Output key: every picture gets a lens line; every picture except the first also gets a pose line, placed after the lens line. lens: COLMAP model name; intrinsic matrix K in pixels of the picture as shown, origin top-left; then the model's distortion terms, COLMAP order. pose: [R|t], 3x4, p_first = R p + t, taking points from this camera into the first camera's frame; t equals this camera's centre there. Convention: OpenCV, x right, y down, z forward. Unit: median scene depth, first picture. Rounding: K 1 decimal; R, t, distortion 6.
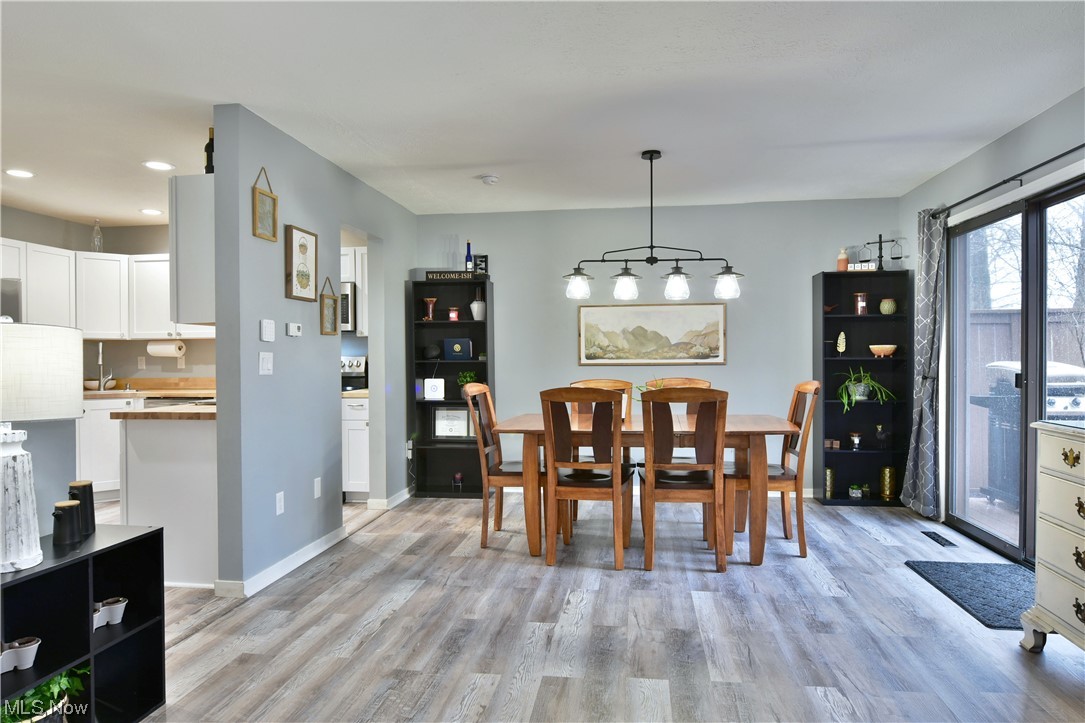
lens RADIAL K [[656.7, 0, 544.7], [0, 656.7, 365.2], [0, 0, 1]] dist [-0.012071, -0.005747]
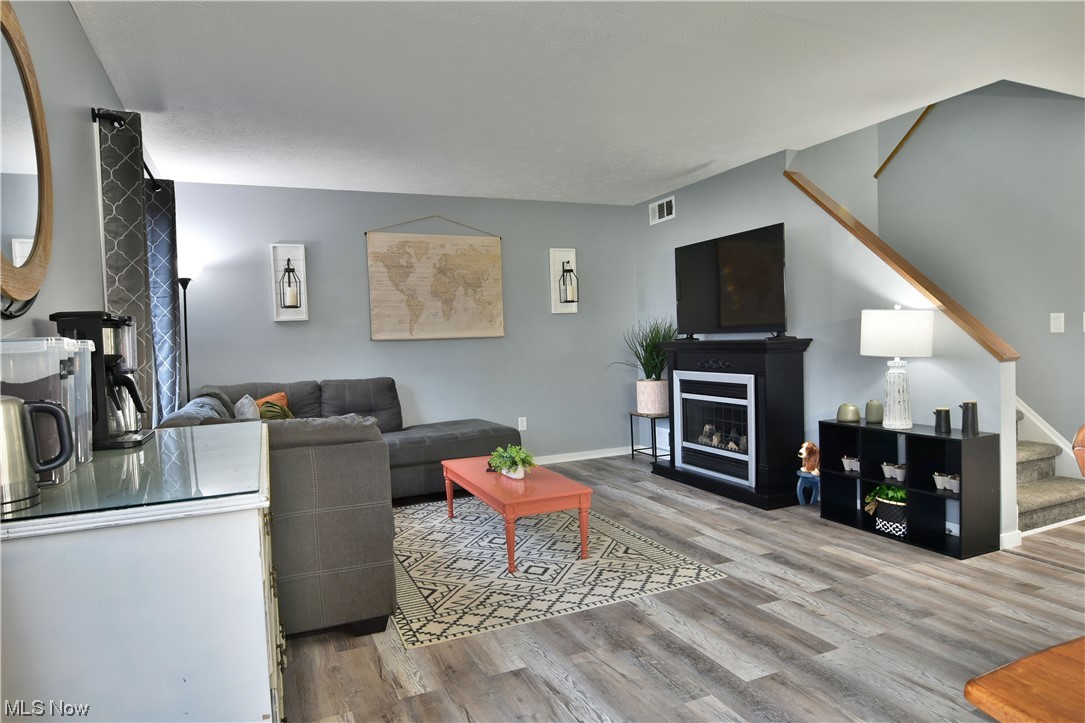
lens RADIAL K [[656.7, 0, 542.8], [0, 656.7, 362.8], [0, 0, 1]] dist [-0.012071, -0.005747]
pose [[-0.846430, 0.055509, -0.529599, 0.462119], [0.034956, 0.998199, 0.048755, -0.011590], [0.531352, 0.022755, -0.846846, 0.834957]]
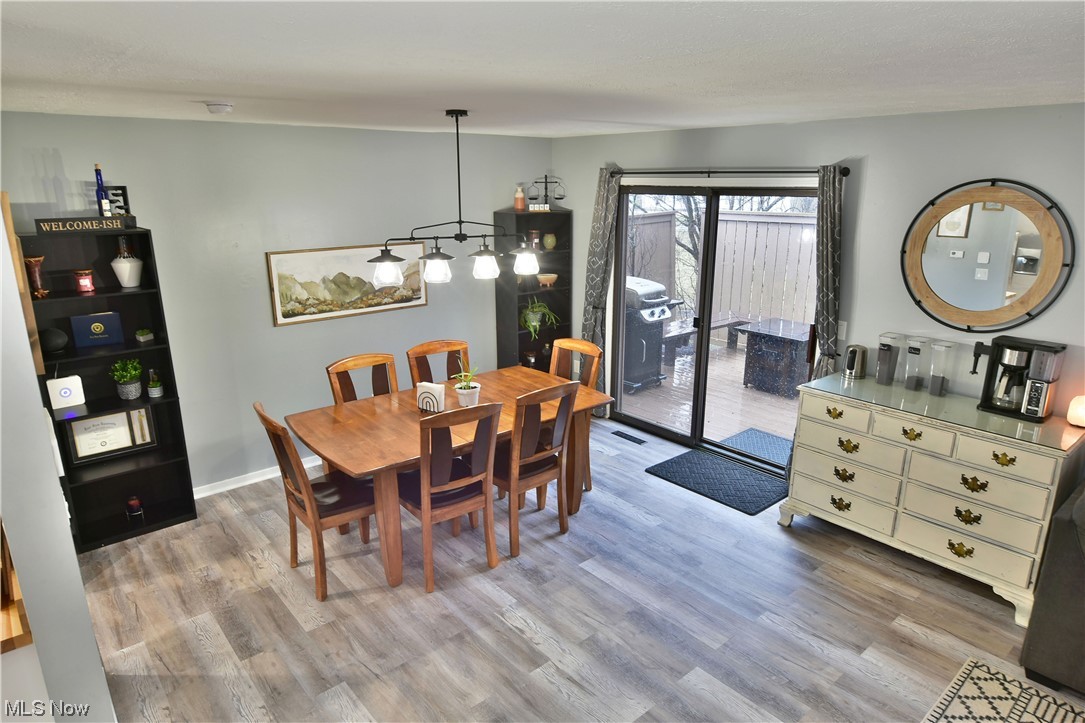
lens RADIAL K [[656.7, 0, 544.8], [0, 656.7, 365.6], [0, 0, 1]] dist [-0.012071, -0.005747]
pose [[0.658731, -0.196906, 0.726155, -0.399699], [0.006504, 0.966600, 0.256207, -0.194178], [-0.752350, -0.164049, 0.638010, 0.272281]]
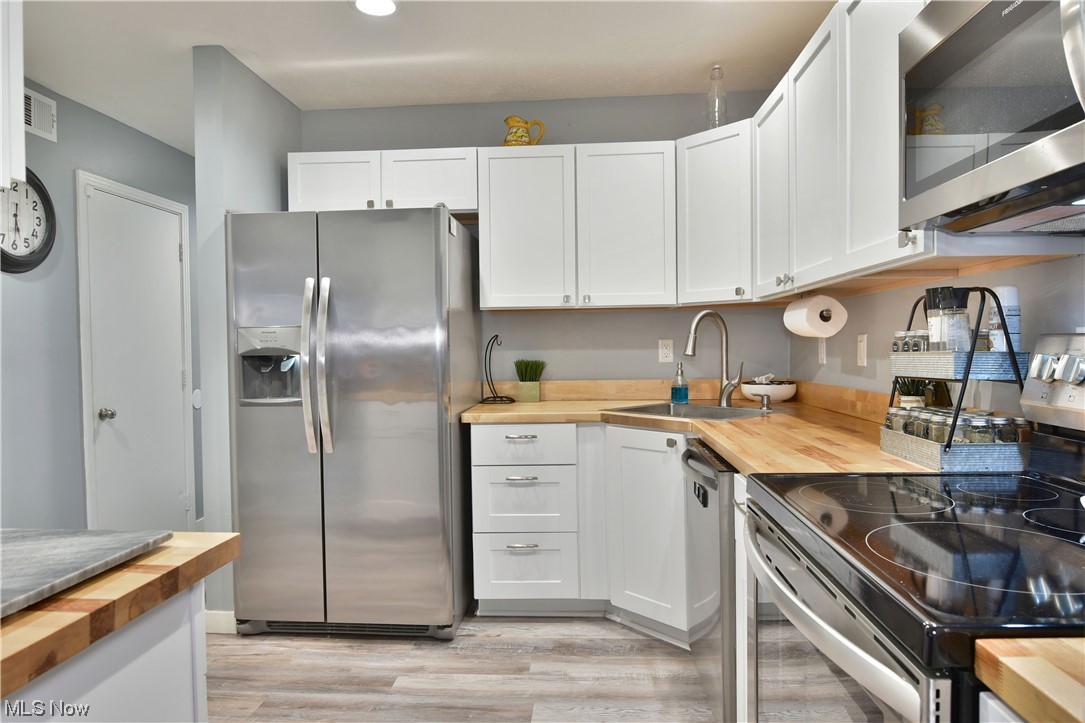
lens RADIAL K [[656.7, 0, 543.6], [0, 656.7, 362.5], [0, 0, 1]] dist [-0.012071, -0.005747]
pose [[0.067433, 0.033484, -0.997162, -0.231563], [0.002083, 0.999430, 0.033701, -0.014743], [0.997722, -0.004350, 0.067325, 1.044024]]
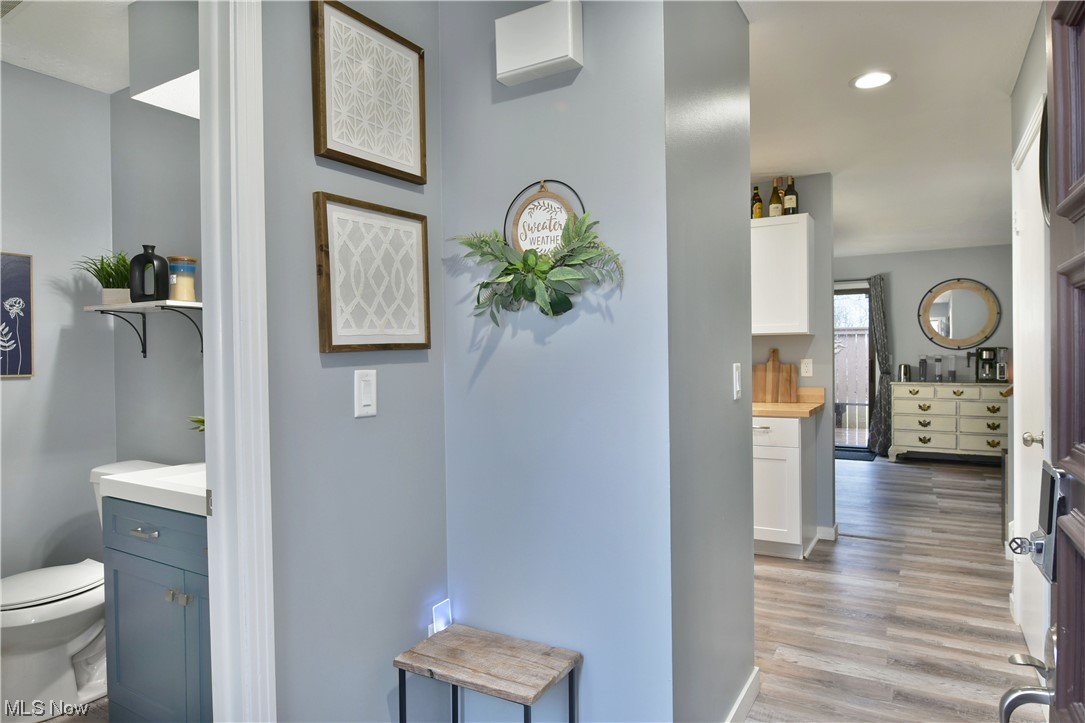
lens RADIAL K [[656.7, 0, 545.9], [0, 656.7, 363.2], [0, 0, 1]] dist [-0.012071, -0.005747]
pose [[0.384228, -0.007476, 0.923208, -1.388822], [0.017415, 0.999848, 0.000849, -0.013909], [-0.923074, 0.015752, 0.384300, 0.723446]]
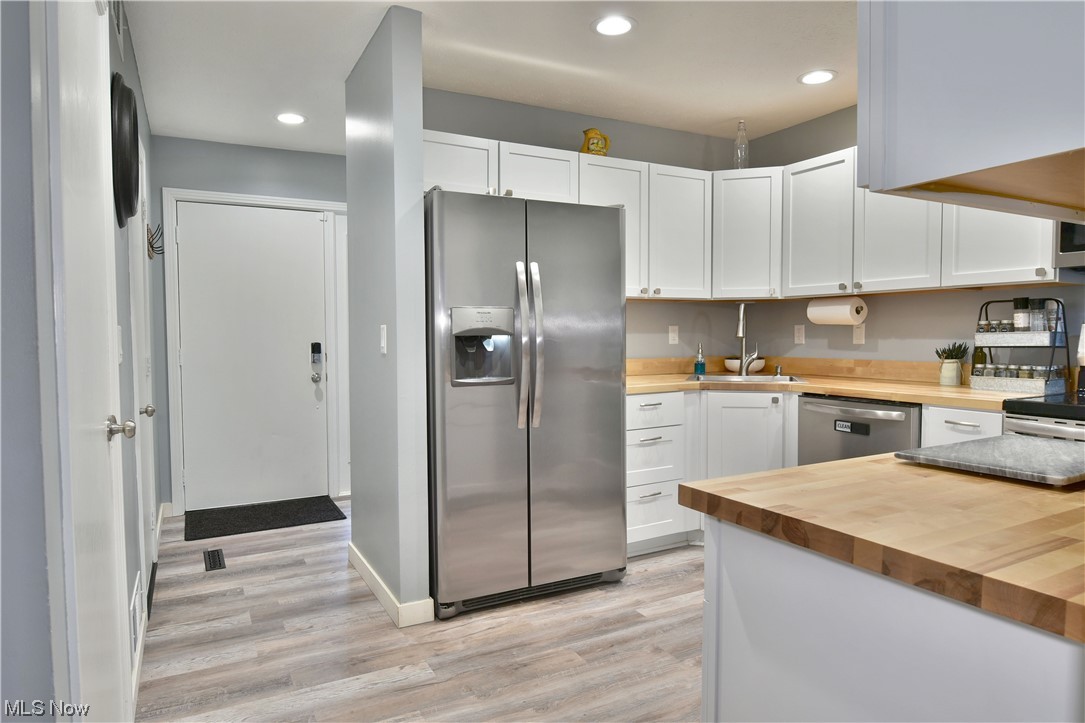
lens RADIAL K [[656.7, 0, 541.7], [0, 656.7, 362.0], [0, 0, 1]] dist [-0.012071, -0.005747]
pose [[0.586094, 0.040388, -0.809236, -0.316531], [-0.006579, 0.998961, 0.045092, -0.005145], [0.810216, -0.021104, 0.585751, 0.543366]]
